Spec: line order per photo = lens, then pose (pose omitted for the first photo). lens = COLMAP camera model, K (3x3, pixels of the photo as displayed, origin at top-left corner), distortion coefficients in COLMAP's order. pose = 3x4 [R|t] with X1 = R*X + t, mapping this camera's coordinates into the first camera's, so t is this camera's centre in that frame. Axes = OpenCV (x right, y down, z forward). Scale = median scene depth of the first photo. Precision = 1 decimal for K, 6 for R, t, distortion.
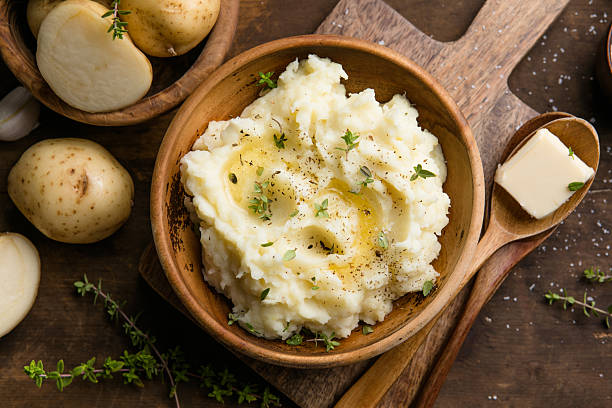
lens RADIAL K [[953.9, 0, 306.0], [0, 953.9, 204.0], [0, 0, 1]] dist [0.036622, 0.027230]
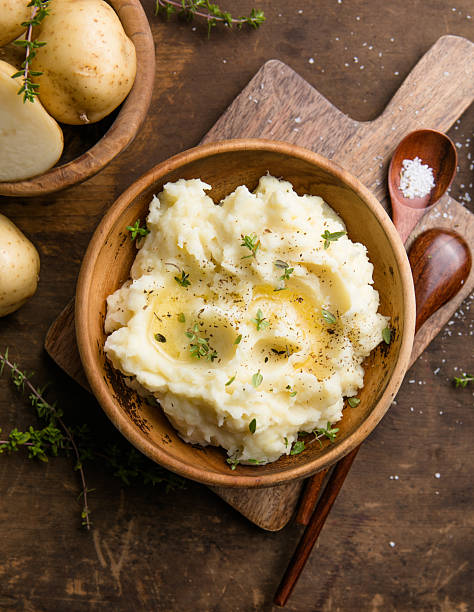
lens RADIAL K [[845.6, 0, 236.9], [0, 845.6, 352.1], [0, 0, 1]] dist [-0.001644, 0.081620]
pose [[0.862688, -0.501892, 0.062240, -0.070695], [0.494155, 0.862711, 0.107428, -0.068933], [-0.107612, -0.061921, 0.992263, 0.148002]]
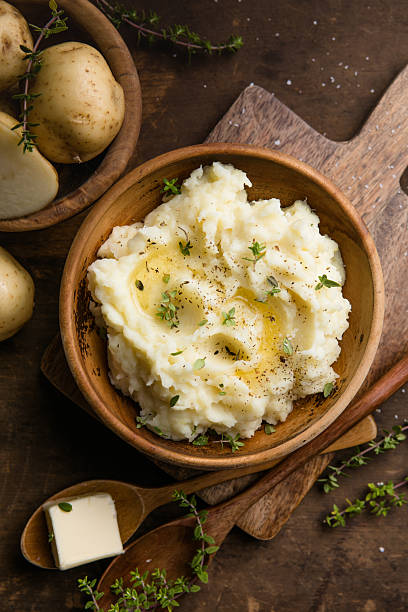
lens RADIAL K [[953.9, 0, 204.0], [0, 953.9, 306.0], [0, 0, 1]] dist [0.036622, 0.027230]
pose [[0.997850, -0.007313, 0.065134, -0.075125], [0.002349, 0.997108, 0.075965, -0.082902], [-0.065502, -0.075648, 0.994981, -0.017732]]
